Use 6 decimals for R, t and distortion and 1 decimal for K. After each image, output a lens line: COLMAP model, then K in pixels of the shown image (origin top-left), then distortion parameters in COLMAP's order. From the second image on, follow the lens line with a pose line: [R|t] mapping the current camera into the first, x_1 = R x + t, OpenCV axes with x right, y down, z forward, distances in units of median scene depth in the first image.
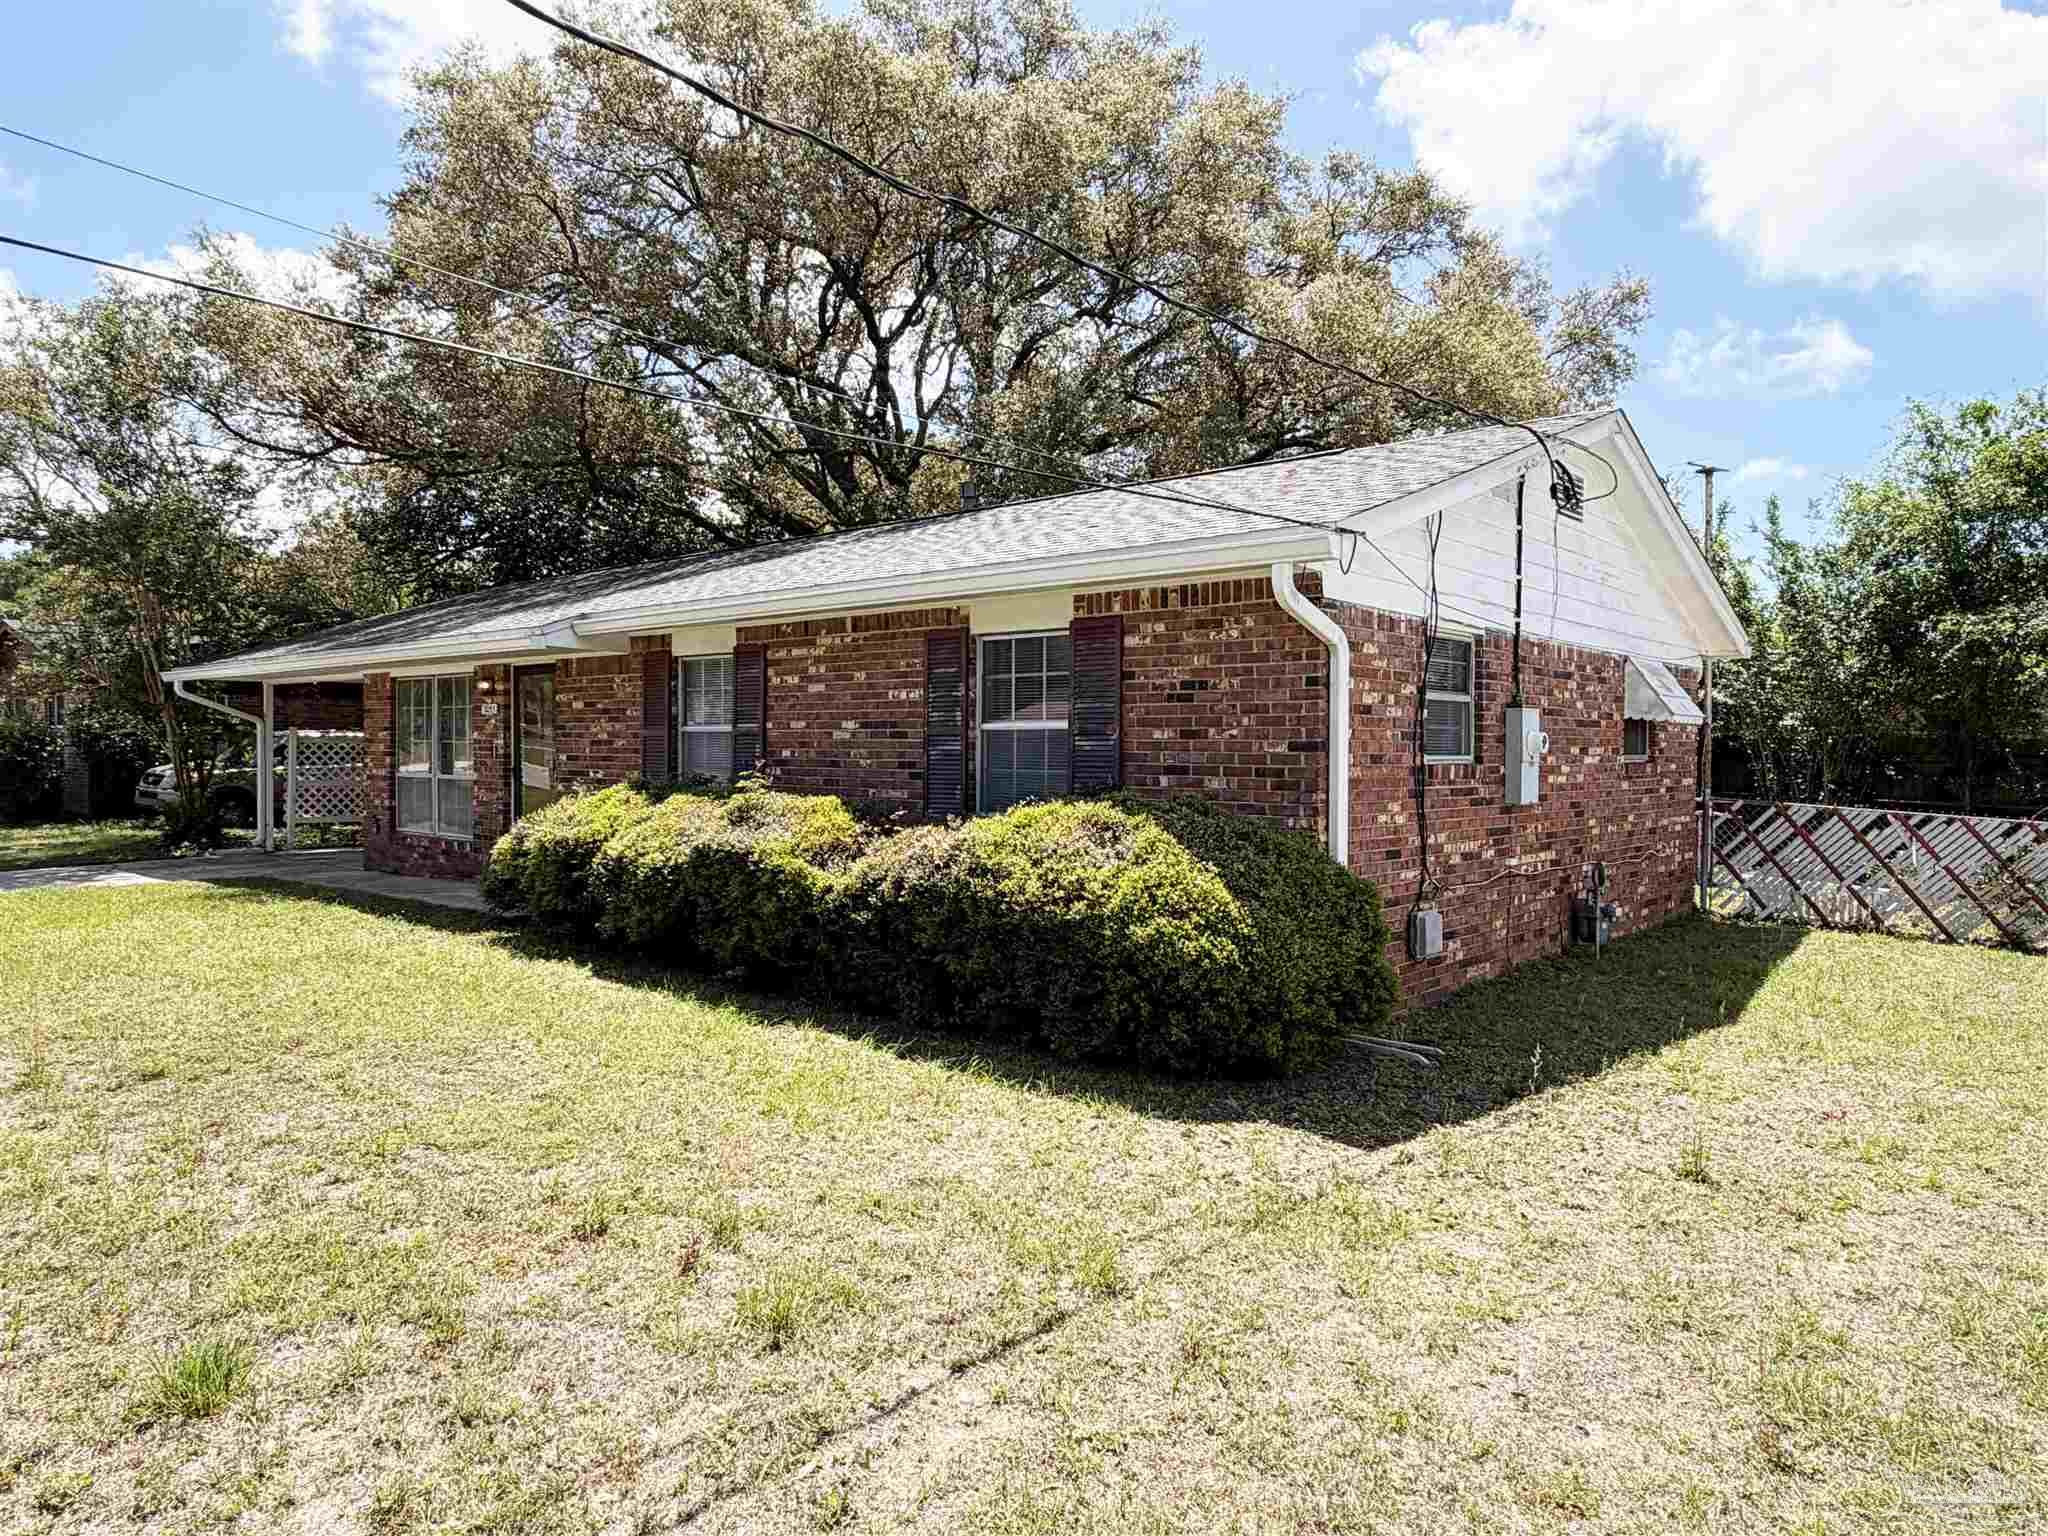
lens RADIAL K [[1309.3, 0, 1022.6], [0, 1309.3, 768.2], [0, 0, 1]] dist [-0.002019, 0.000593]
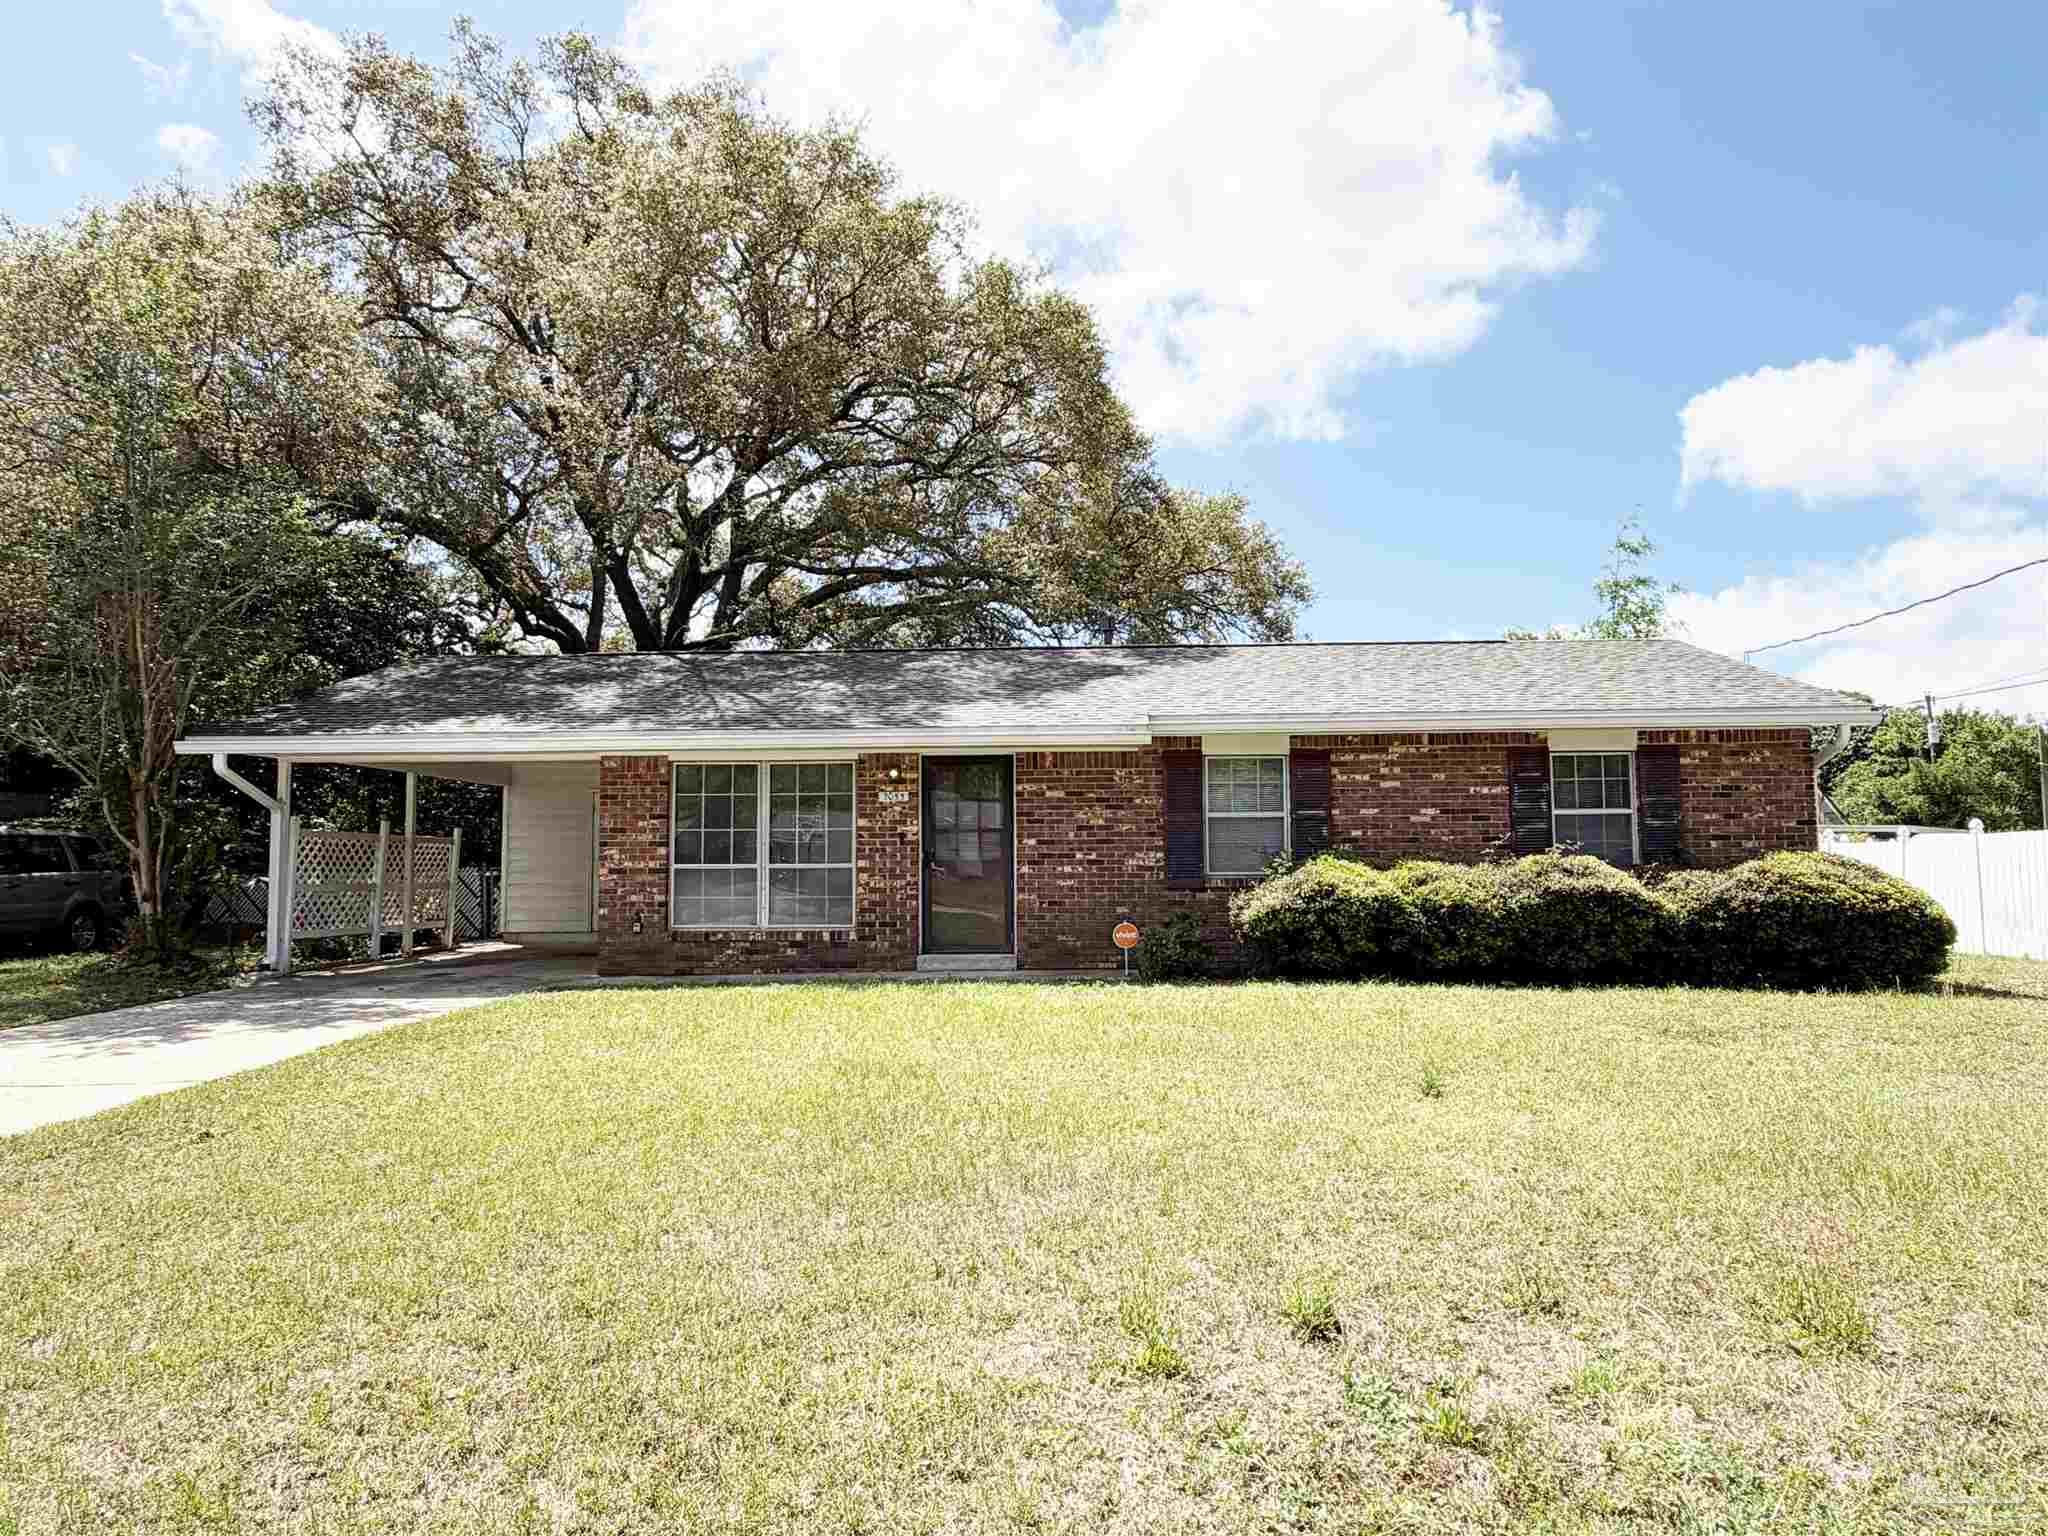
lens RADIAL K [[1309.3, 0, 1022.0], [0, 1309.3, 760.4], [0, 0, 1]] dist [-0.002019, 0.000593]
pose [[0.771329, 0.027681, 0.635835, -1.343928], [0.022431, 0.997251, -0.070627, 0.001088], [-0.636042, 0.068739, 0.768587, 0.210417]]
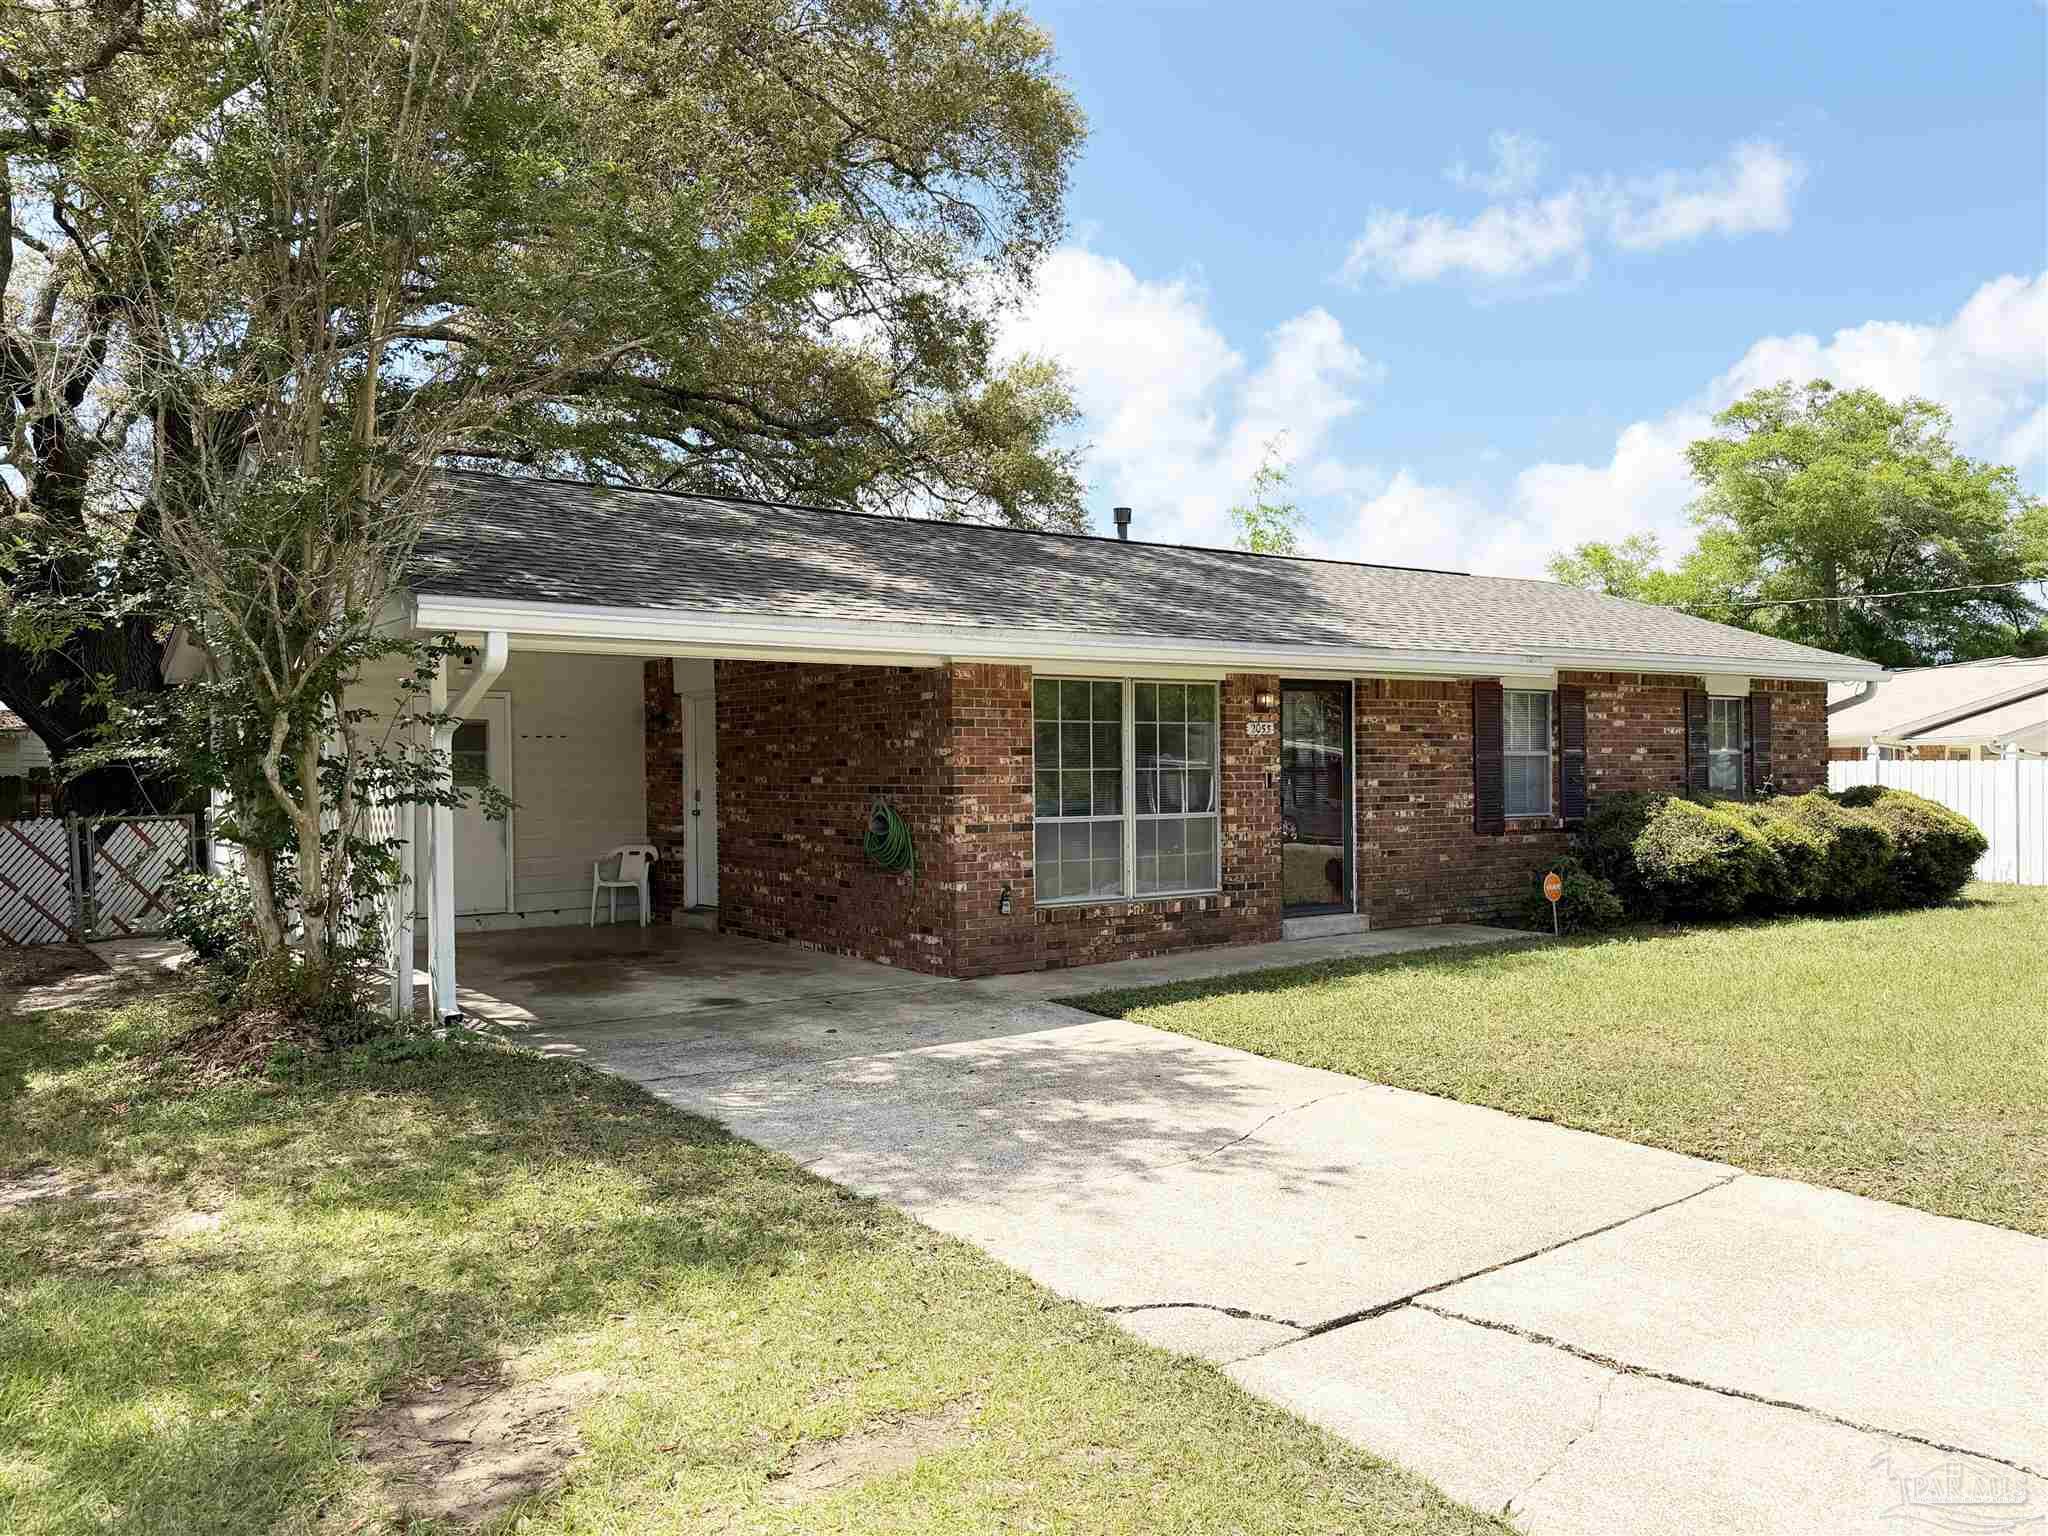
lens RADIAL K [[1536.5, 0, 1025.6], [0, 1536.5, 761.6], [0, 0, 1]] dist [0.055486, -0.001309]
pose [[0.220067, -0.015330, 0.975364, -1.898225], [0.017228, 0.999782, 0.011827, -0.052563], [-0.975333, 0.014201, 0.220283, 1.280756]]
